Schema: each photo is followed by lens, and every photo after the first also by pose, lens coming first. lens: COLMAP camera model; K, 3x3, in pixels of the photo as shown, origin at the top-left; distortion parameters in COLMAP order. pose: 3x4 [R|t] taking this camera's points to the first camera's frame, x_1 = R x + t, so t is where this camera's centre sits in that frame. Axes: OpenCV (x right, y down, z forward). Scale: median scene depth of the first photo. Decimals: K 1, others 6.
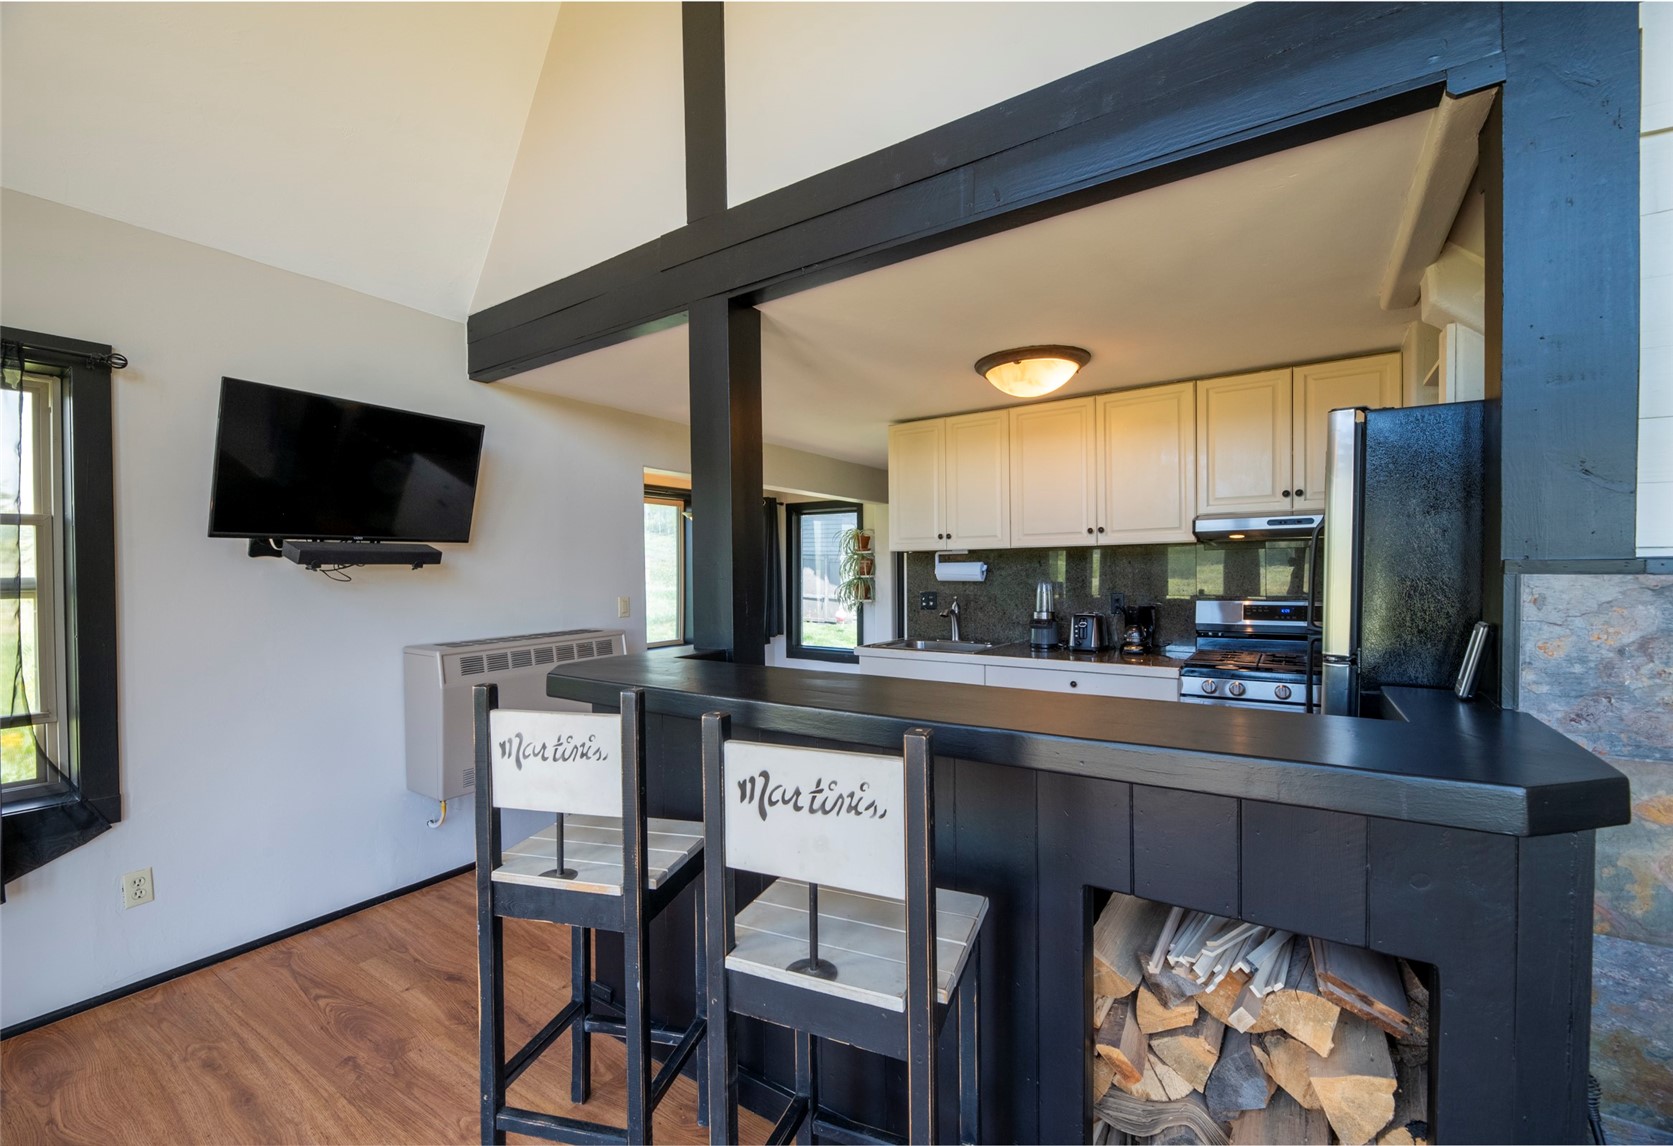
lens RADIAL K [[689.5, 0, 839.9], [0, 689.5, 579.3], [0, 0, 1]] dist [-0.003730, -0.001006]
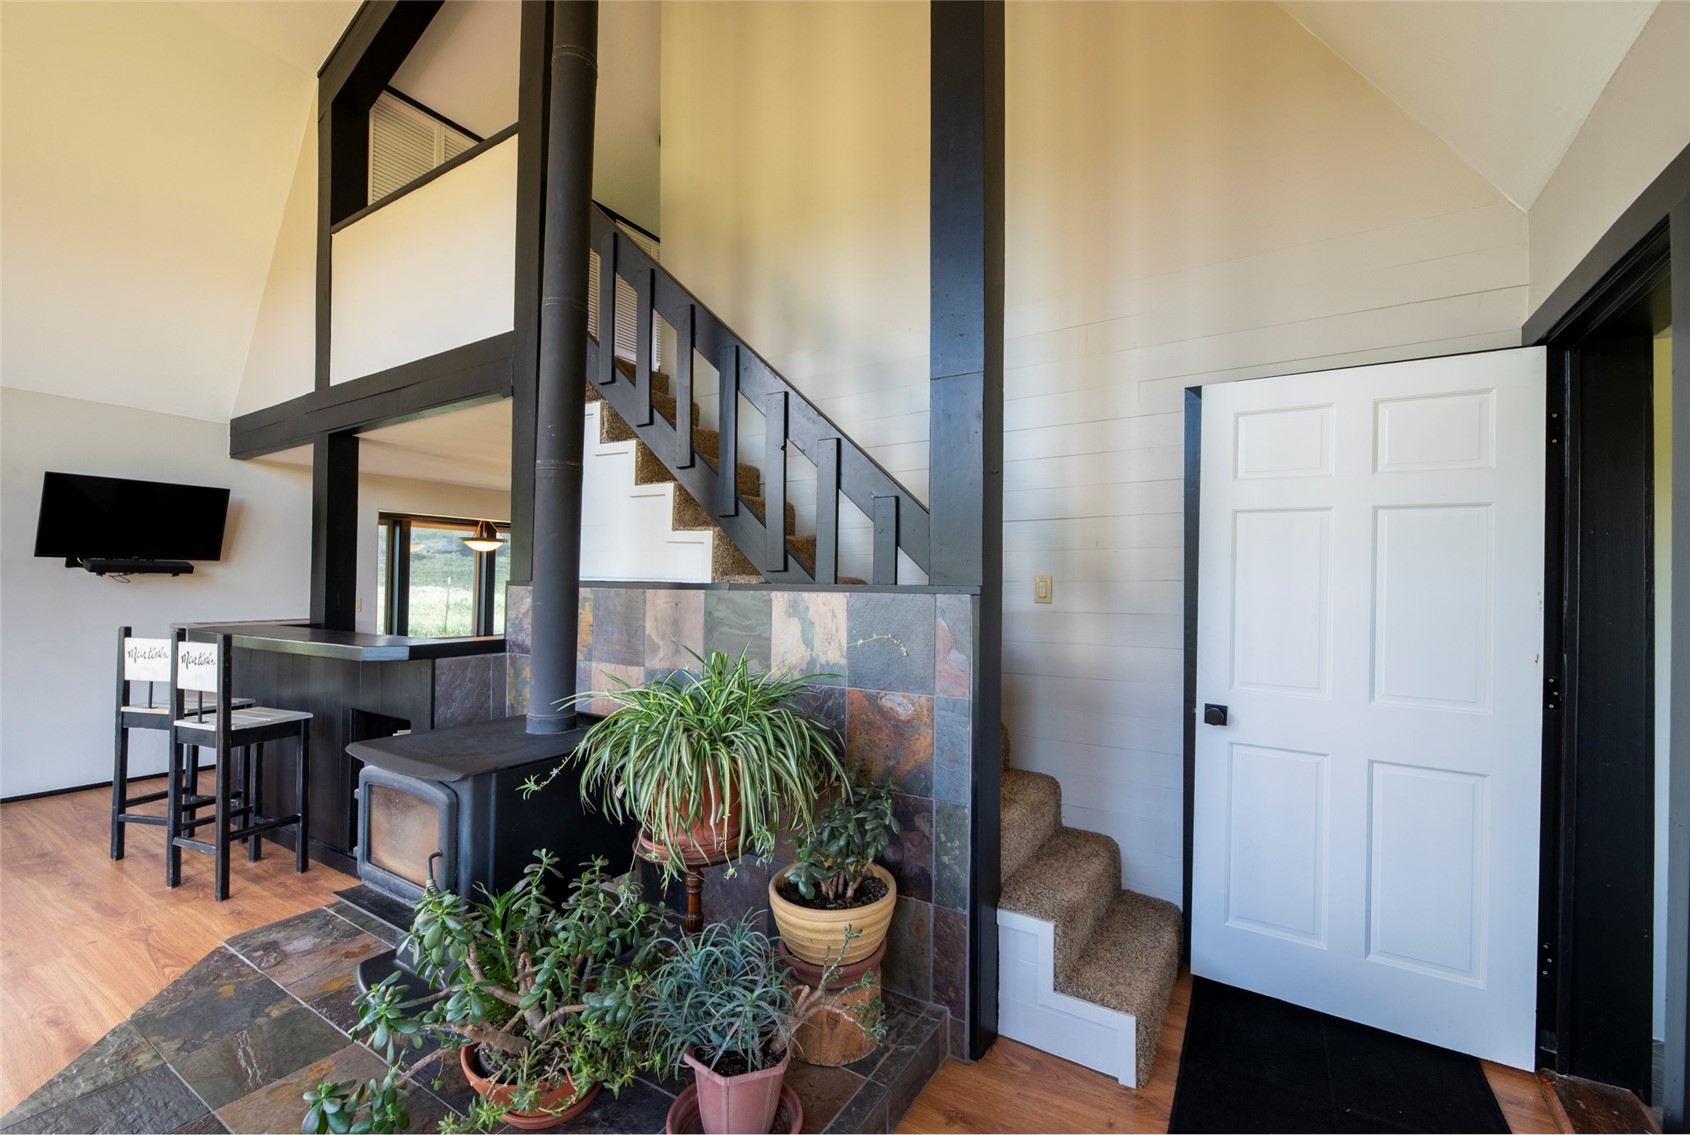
lens RADIAL K [[704.0, 0, 838.7], [0, 704.0, 567.5], [0, 0, 1]] dist [-0.001735, -0.002799]
pose [[0.999508, 0.018959, 0.025002, 1.097843], [-0.017975, 0.999077, -0.039019, 0.001844], [-0.025719, 0.038551, 0.998926, -0.858249]]
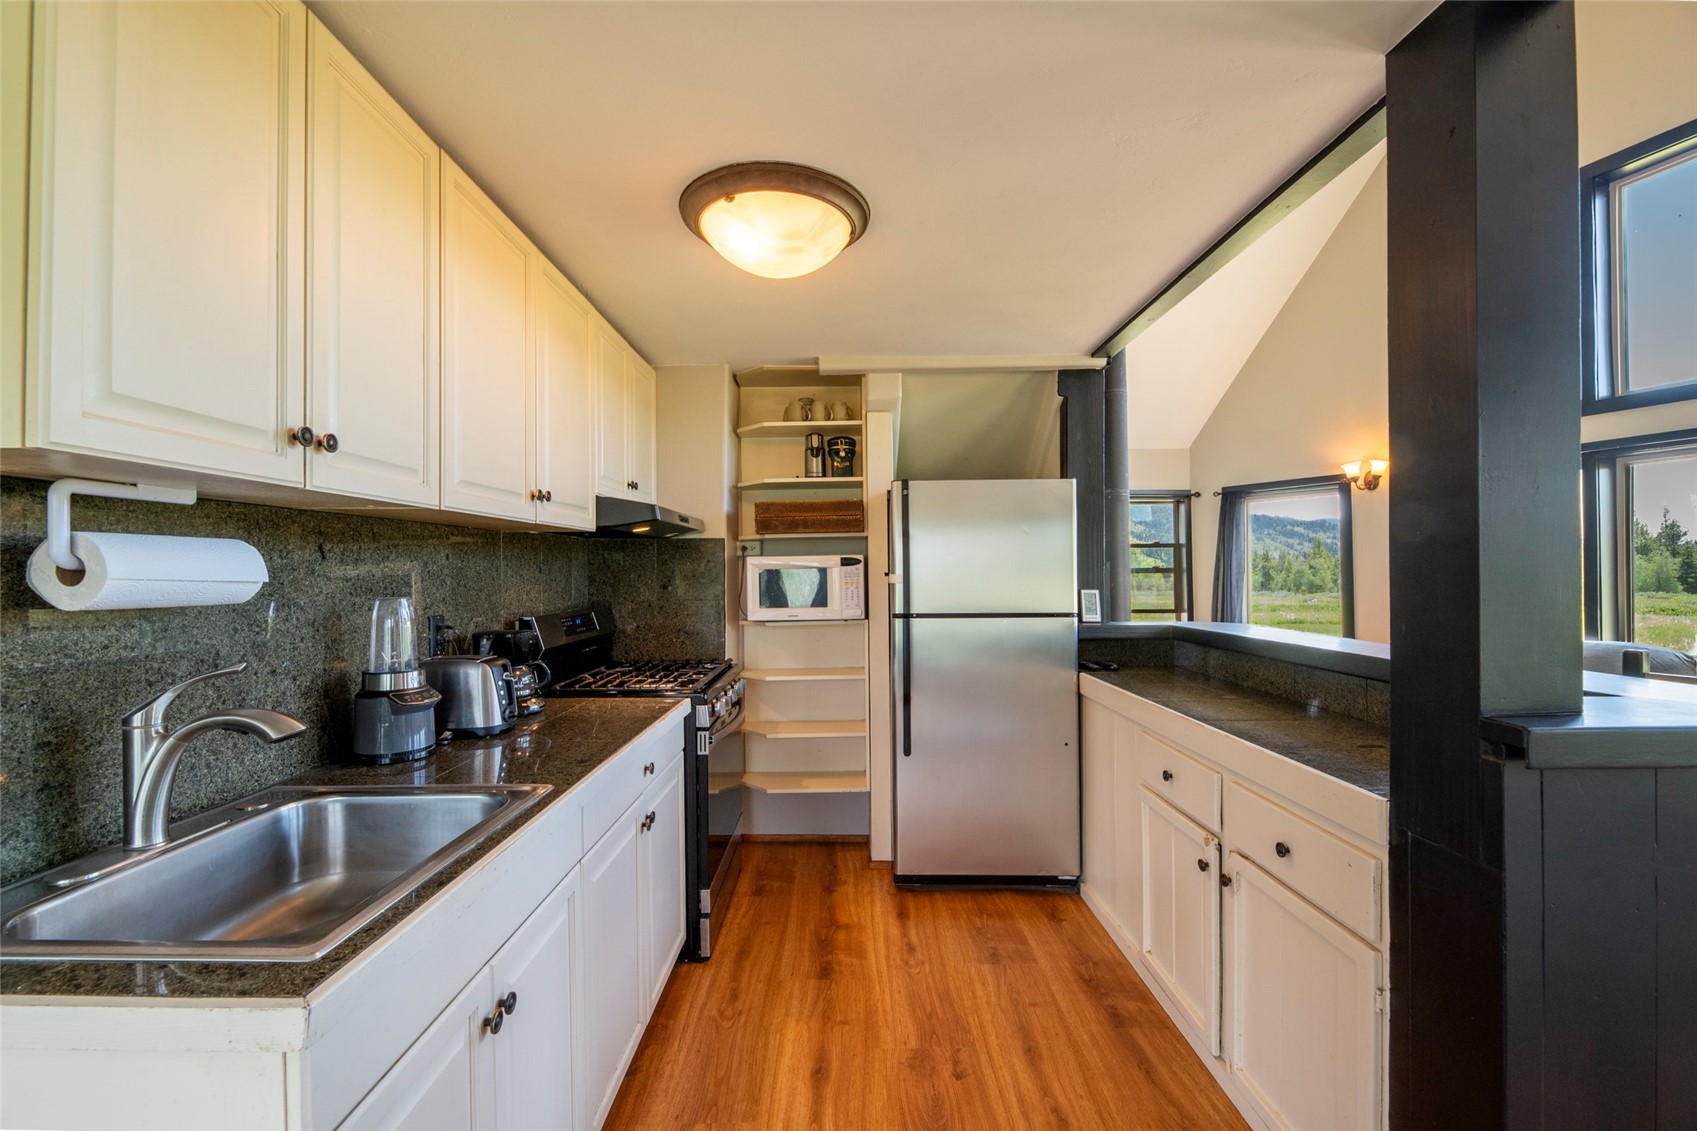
lens RADIAL K [[705.8, 0, 855.6], [0, 705.8, 573.8], [0, 0, 1]] dist [0.000098, -0.001086]
pose [[-0.560252, 0.009812, 0.828264, -0.327706], [0.023063, 0.999727, 0.003757, -0.008808], [-0.828001, 0.021207, -0.560325, 1.630511]]
